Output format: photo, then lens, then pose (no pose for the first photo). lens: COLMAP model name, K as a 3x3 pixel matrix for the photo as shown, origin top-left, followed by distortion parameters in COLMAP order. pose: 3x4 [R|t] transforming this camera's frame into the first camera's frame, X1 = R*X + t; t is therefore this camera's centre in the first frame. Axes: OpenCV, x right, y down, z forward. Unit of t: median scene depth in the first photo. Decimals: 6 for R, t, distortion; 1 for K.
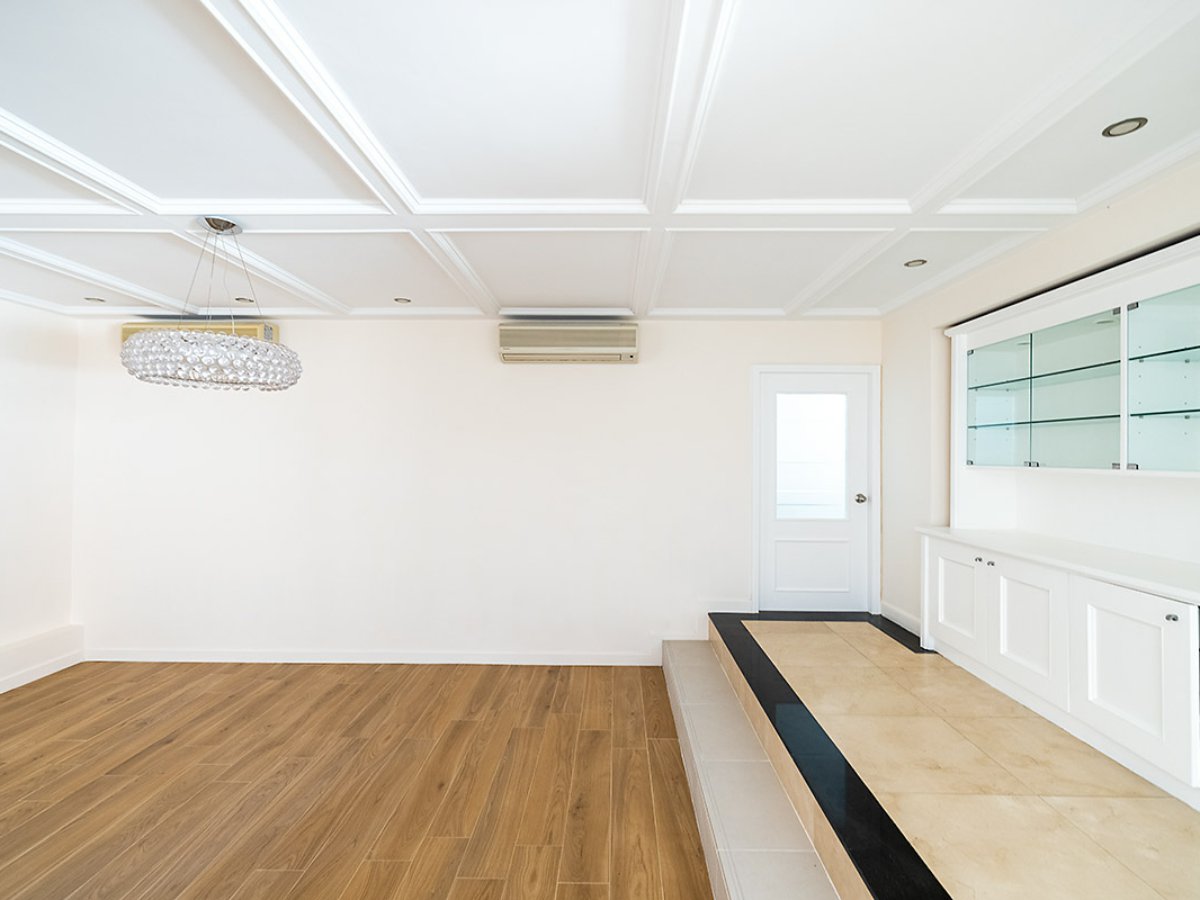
lens RADIAL K [[566.1, 0, 603.8], [0, 566.1, 449.0], [0, 0, 1]] dist [0.001511, 0.000967]
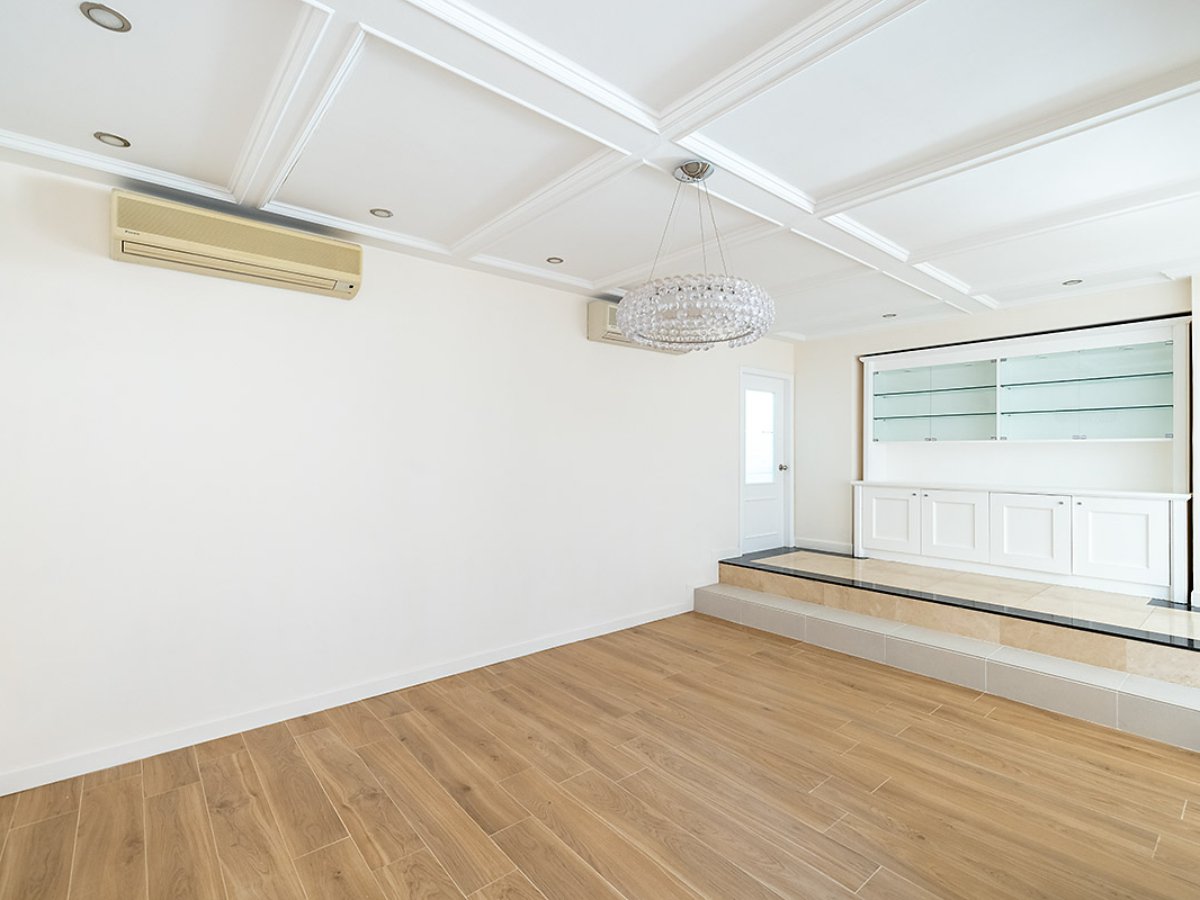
lens RADIAL K [[566.1, 0, 603.8], [0, 566.1, 449.0], [0, 0, 1]] dist [0.001511, 0.000967]
pose [[0.756382, 0.001008, 0.654130, -1.021627], [-0.005983, 0.999968, 0.005377, 0.045238], [-0.654103, -0.007981, 0.756363, 0.271987]]
